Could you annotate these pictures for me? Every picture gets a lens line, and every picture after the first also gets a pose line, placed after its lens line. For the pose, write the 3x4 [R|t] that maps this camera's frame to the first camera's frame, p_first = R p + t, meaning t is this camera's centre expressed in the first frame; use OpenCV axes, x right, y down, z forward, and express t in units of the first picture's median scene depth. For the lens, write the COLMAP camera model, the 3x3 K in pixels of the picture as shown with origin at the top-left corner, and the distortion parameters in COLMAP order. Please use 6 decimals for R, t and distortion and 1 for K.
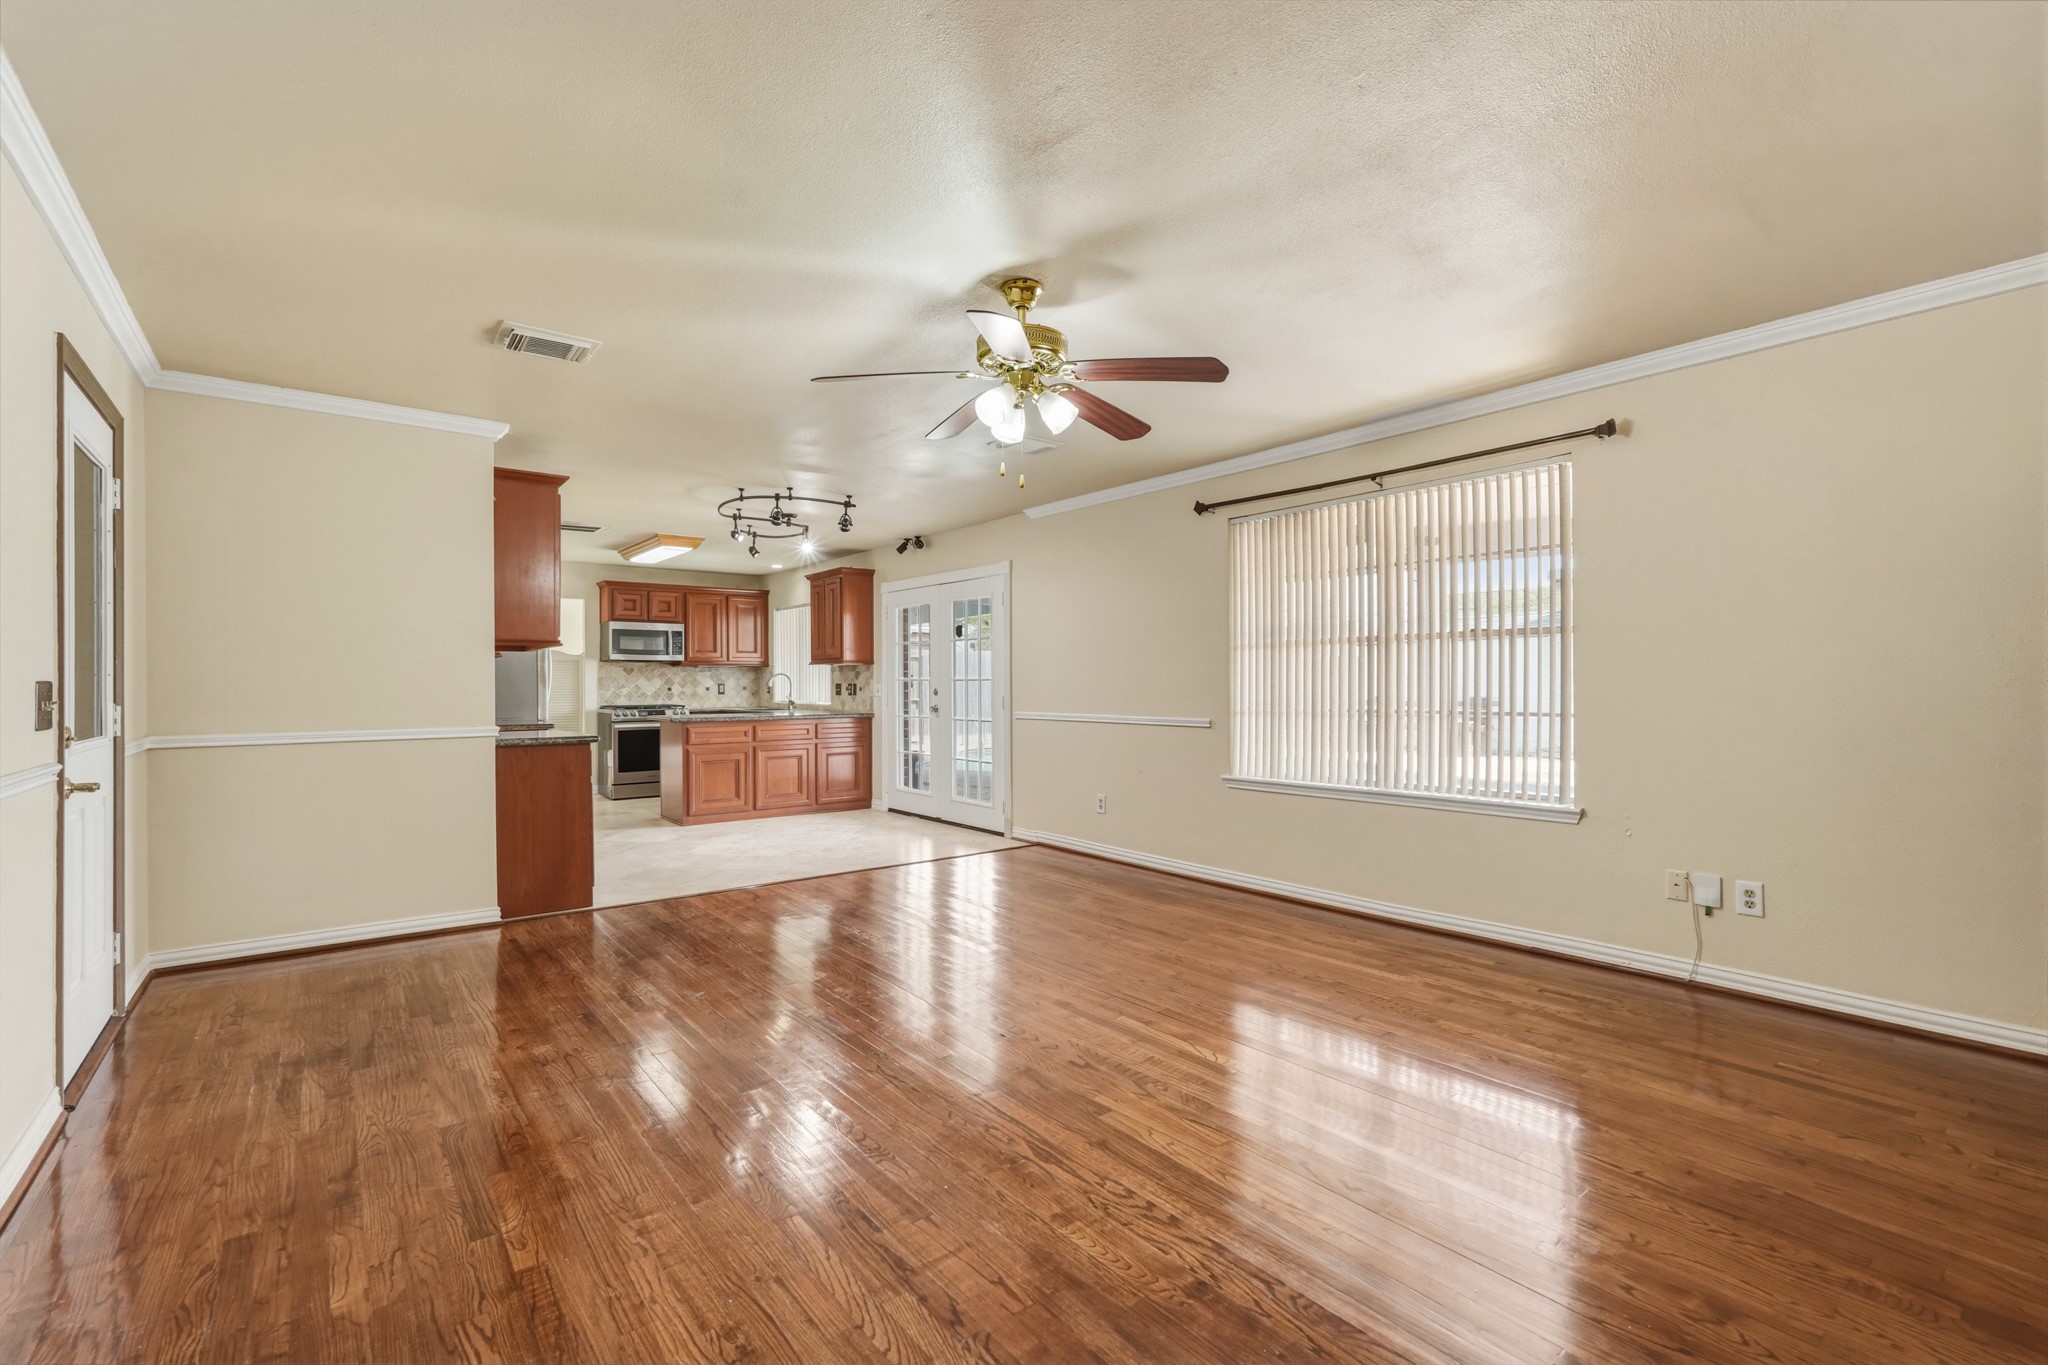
lens RADIAL K [[899.0, 0, 1021.8], [0, 899.0, 680.6], [0, 0, 1]] dist [-0.019482, 0.005949]
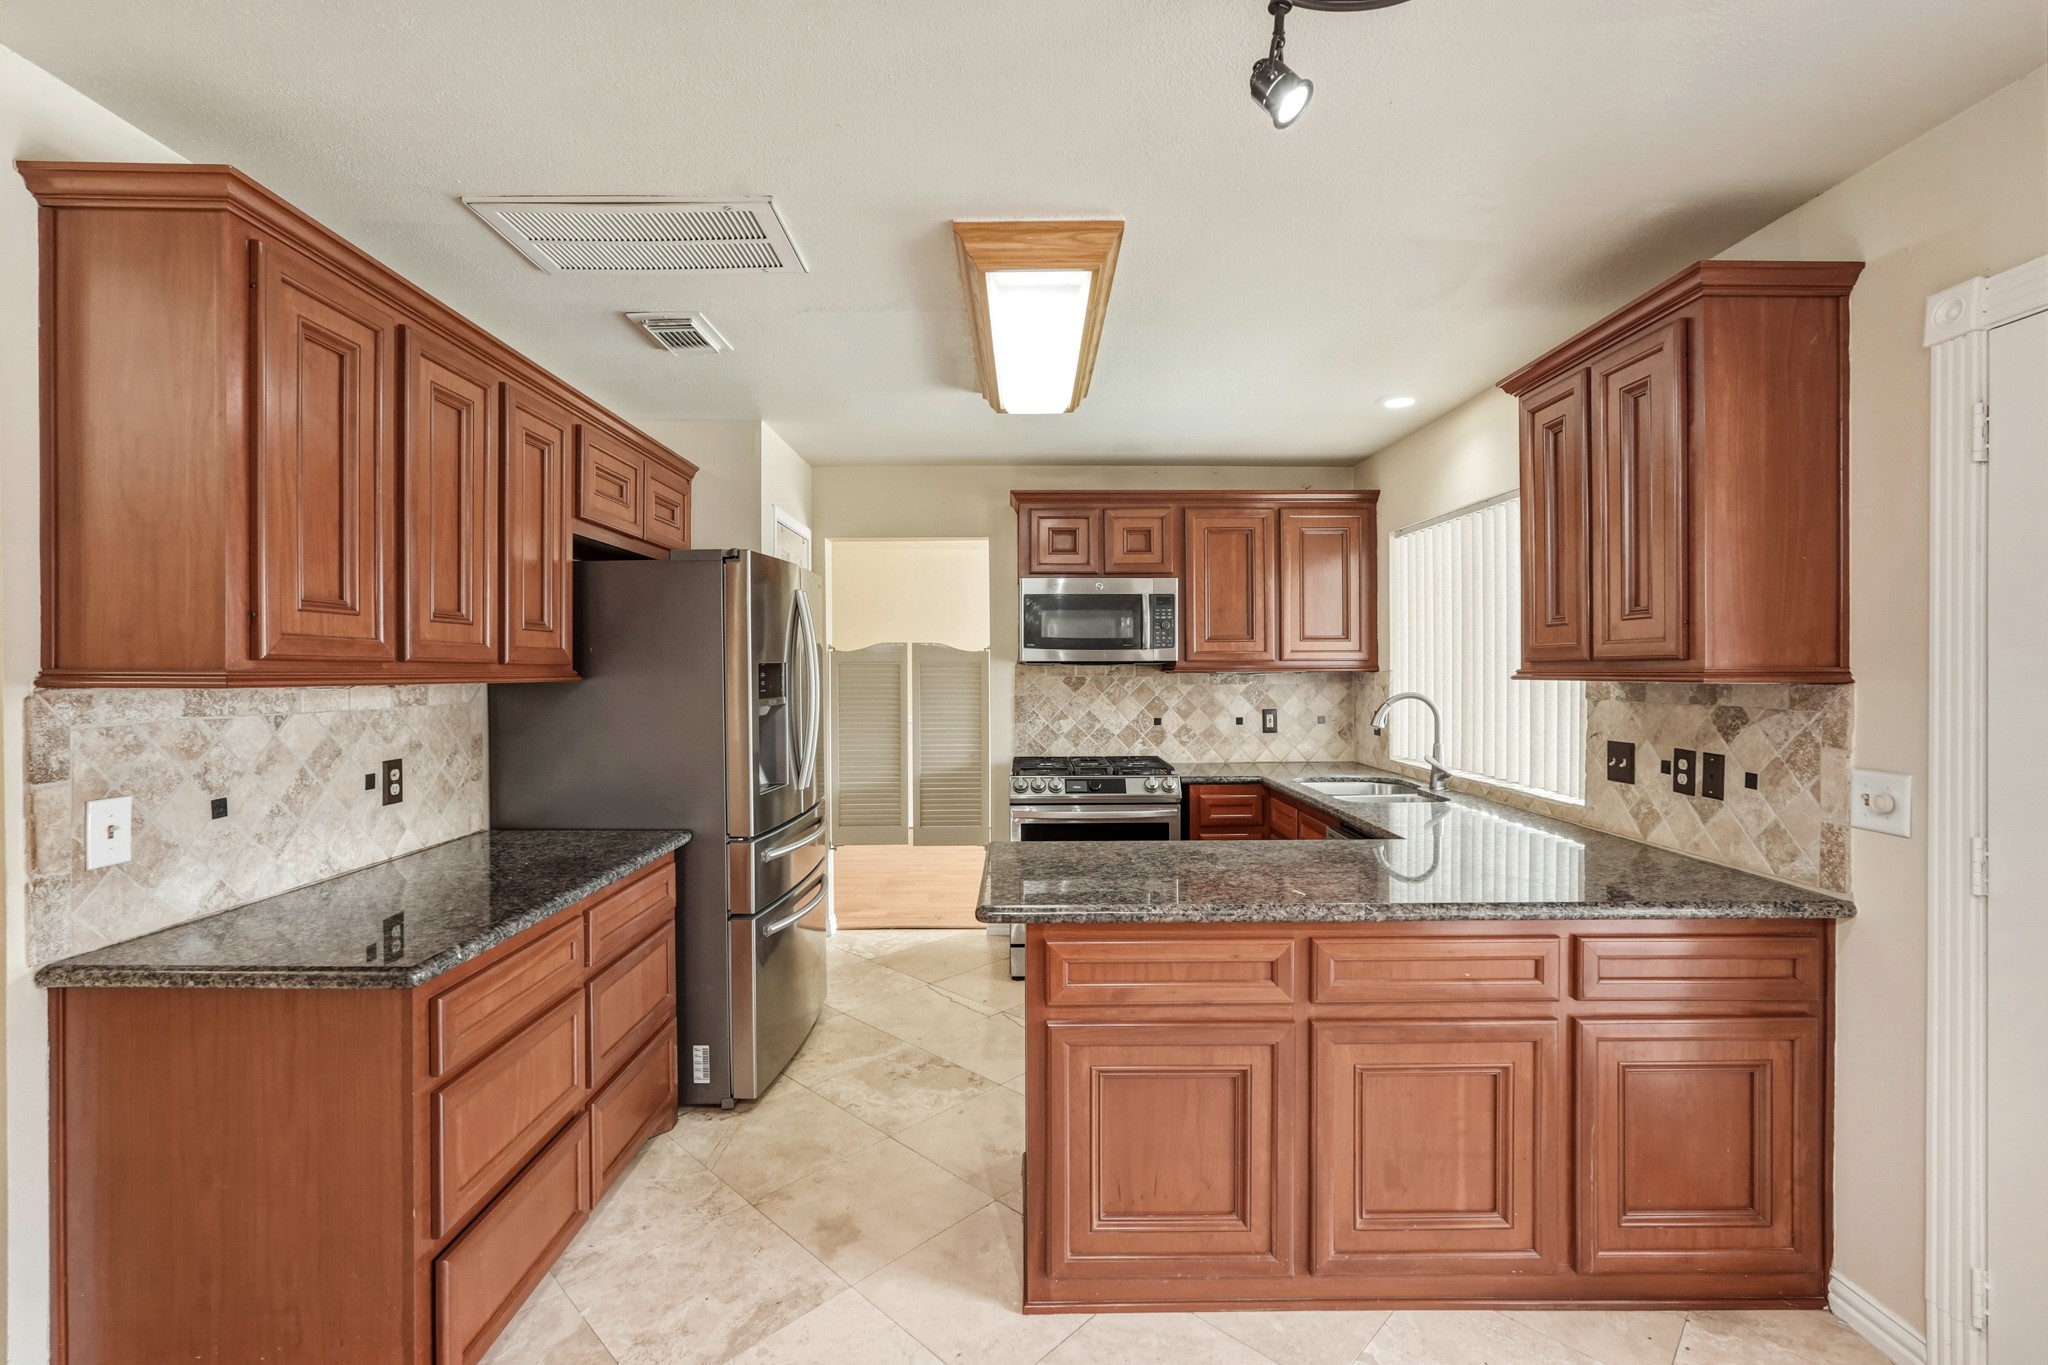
lens RADIAL K [[899.0, 0, 1019.7], [0, 899.0, 674.3], [0, 0, 1]] dist [-0.019482, 0.005949]
pose [[0.789665, 0.005300, -0.613515, -0.180445], [0.001281, 0.999946, 0.010287, -0.021986], [0.613537, -0.008909, 0.789616, 0.650771]]
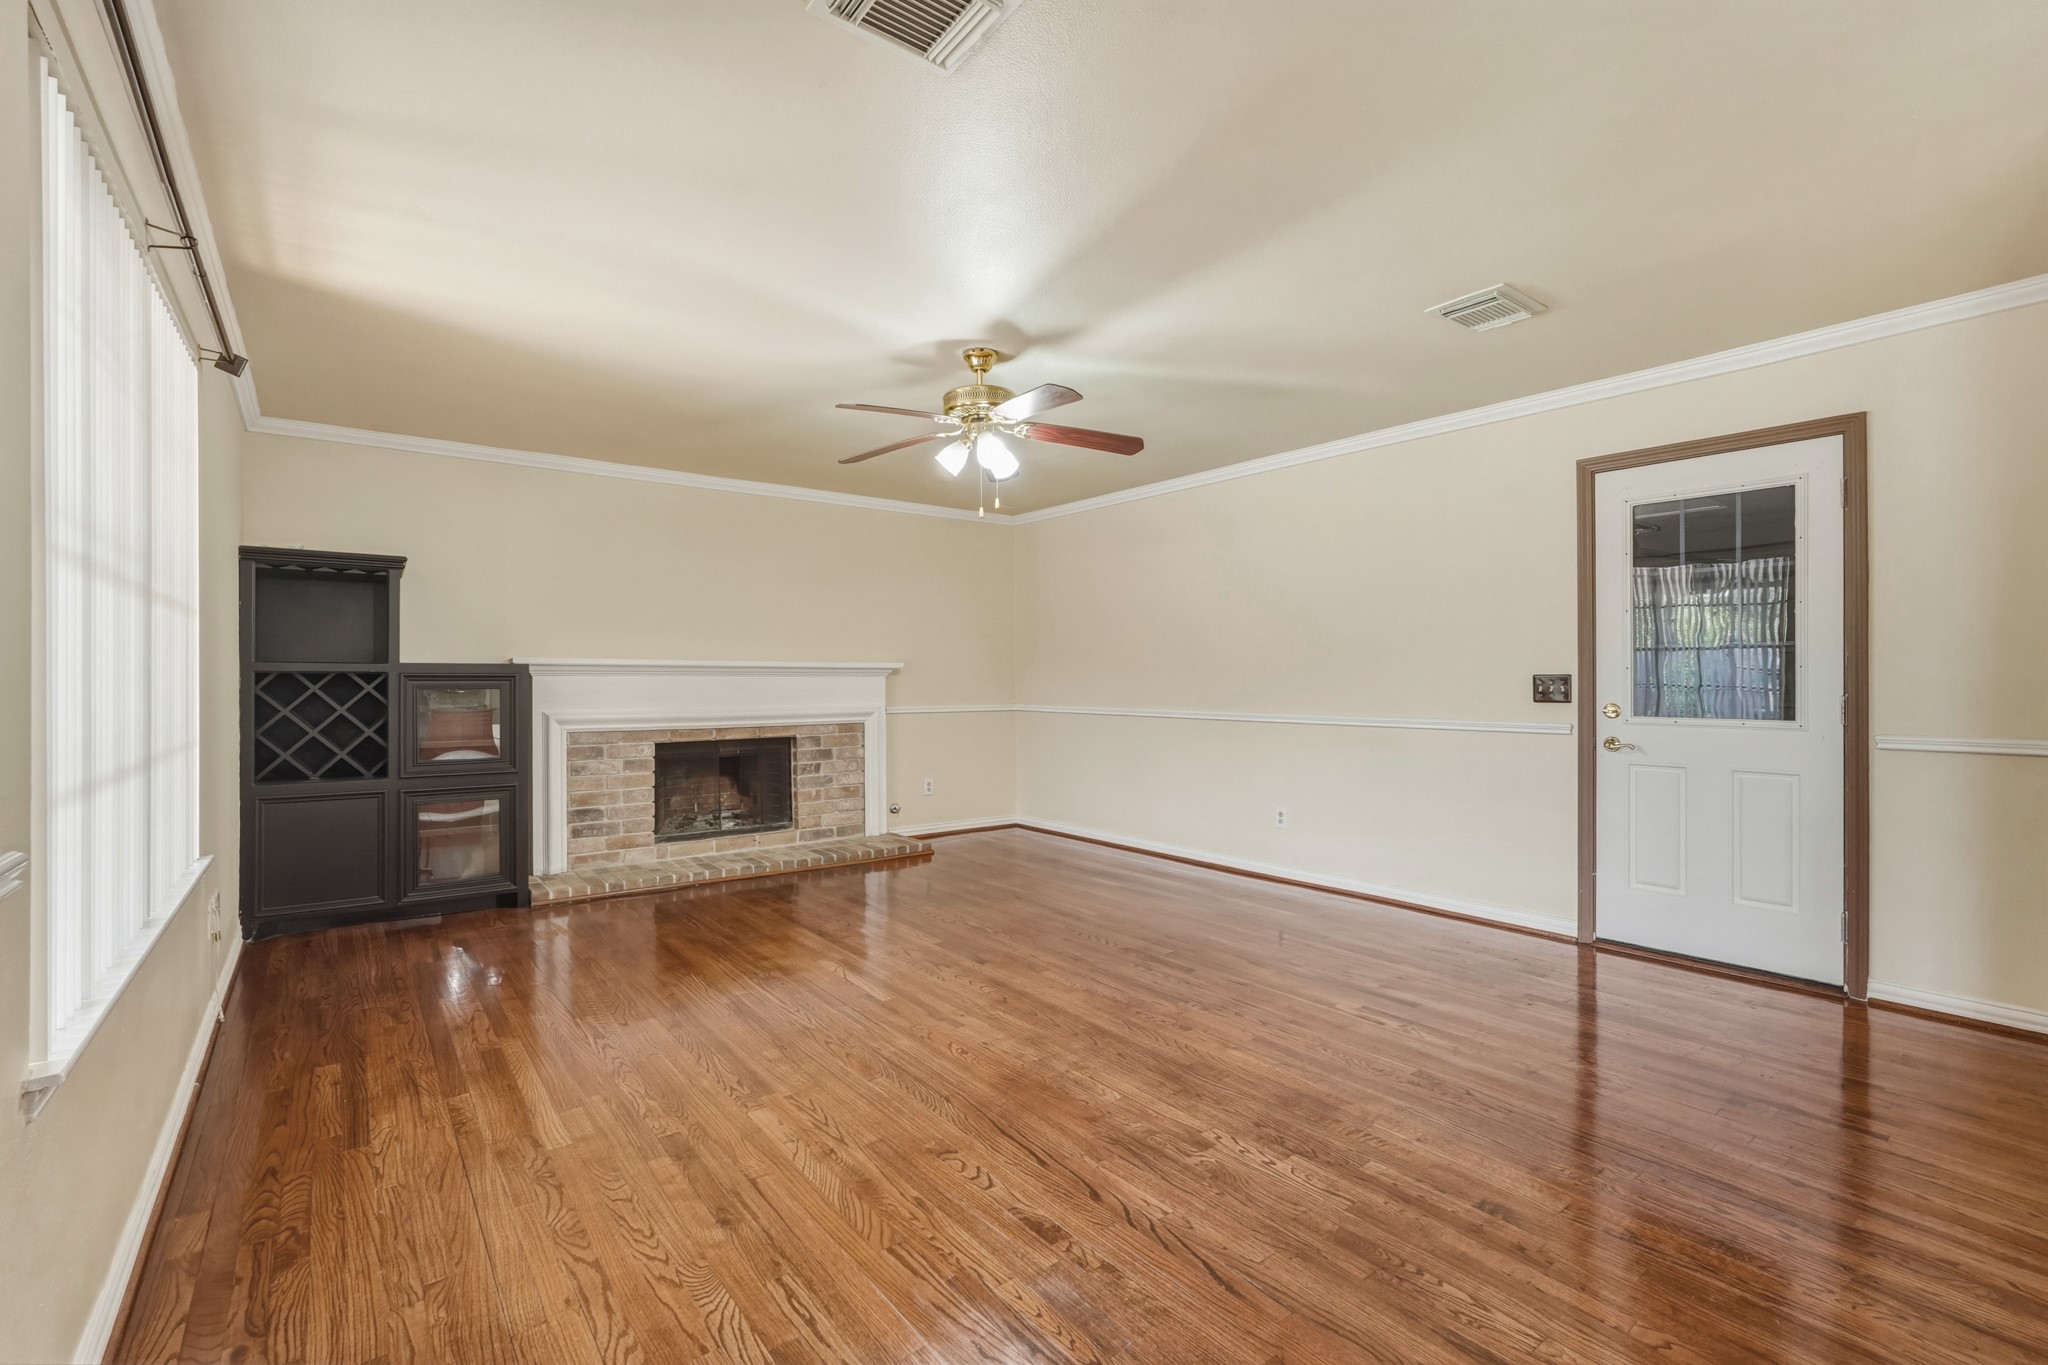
lens RADIAL K [[899.0, 0, 1031.9], [0, 899.0, 681.6], [0, 0, 1]] dist [-0.019482, 0.005949]
pose [[-0.999984, 0.004441, -0.003570, -0.020236], [0.004444, 0.999990, -0.000836, 0.002403], [0.003566, -0.000852, -0.999993, 0.705152]]
